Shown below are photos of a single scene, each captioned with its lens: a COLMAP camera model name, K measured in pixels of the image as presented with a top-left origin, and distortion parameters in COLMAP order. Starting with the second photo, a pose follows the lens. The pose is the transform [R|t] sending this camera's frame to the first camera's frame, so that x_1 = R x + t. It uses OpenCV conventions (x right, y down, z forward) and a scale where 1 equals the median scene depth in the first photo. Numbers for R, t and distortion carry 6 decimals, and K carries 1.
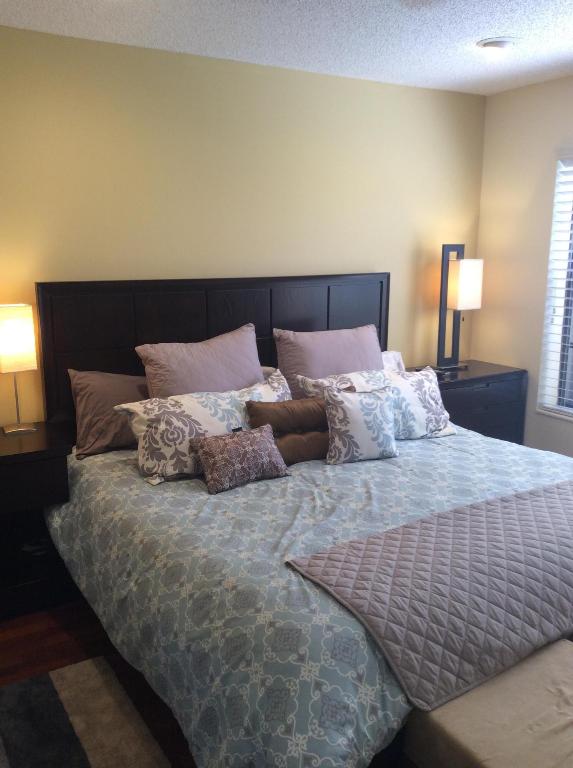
lens RADIAL K [[692.0, 0, 285.1], [0, 692.0, 389.9], [0, 0, 1]] dist [0.228275, -0.444537]
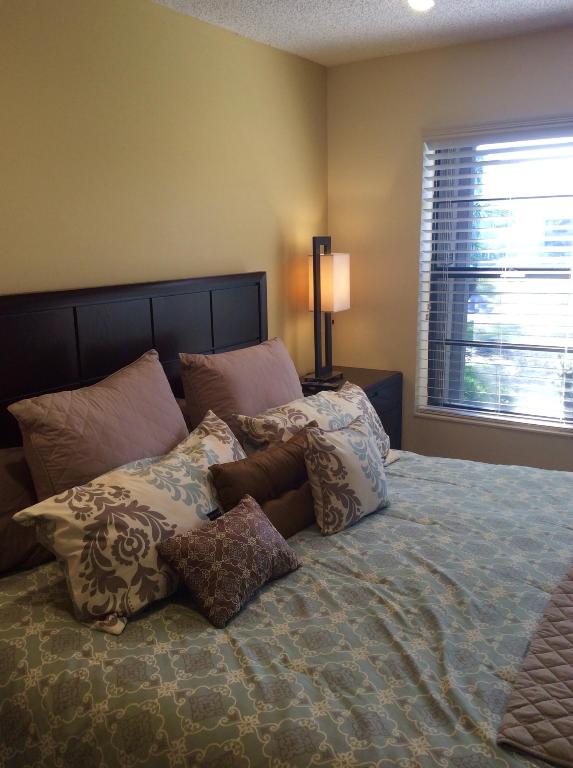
lens RADIAL K [[689.4, 0, 287.2], [0, 689.4, 392.4], [0, 0, 1]] dist [0.185978, -0.392752]
pose [[0.891495, -0.114335, 0.438365, -0.284702], [0.110016, 0.993301, 0.035337, -0.073654], [-0.439469, 0.016724, 0.898102, 0.365784]]
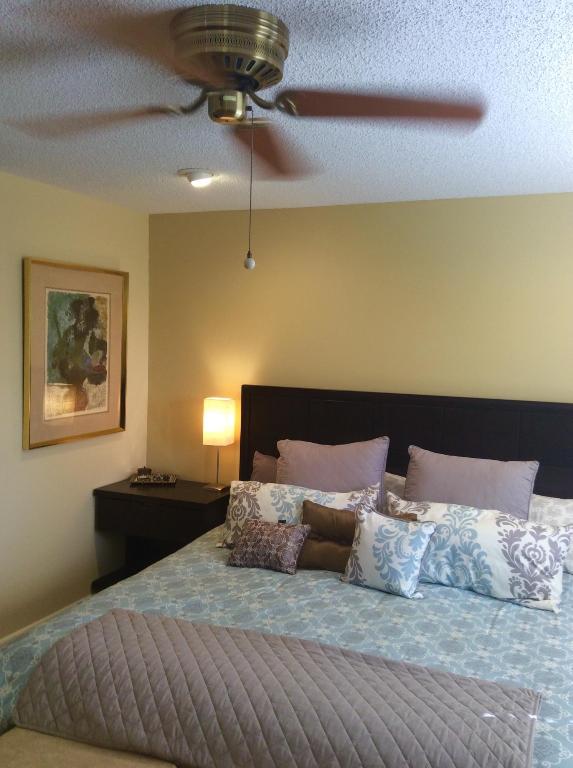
lens RADIAL K [[714.4, 0, 286.5], [0, 714.4, 384.0], [0, 0, 1]] dist [0.060996, -0.010933]
pose [[0.583401, 0.080723, -0.808163, 0.850080], [-0.203228, 0.977903, -0.049030, -0.104957], [0.786347, 0.192846, 0.586915, 0.281097]]
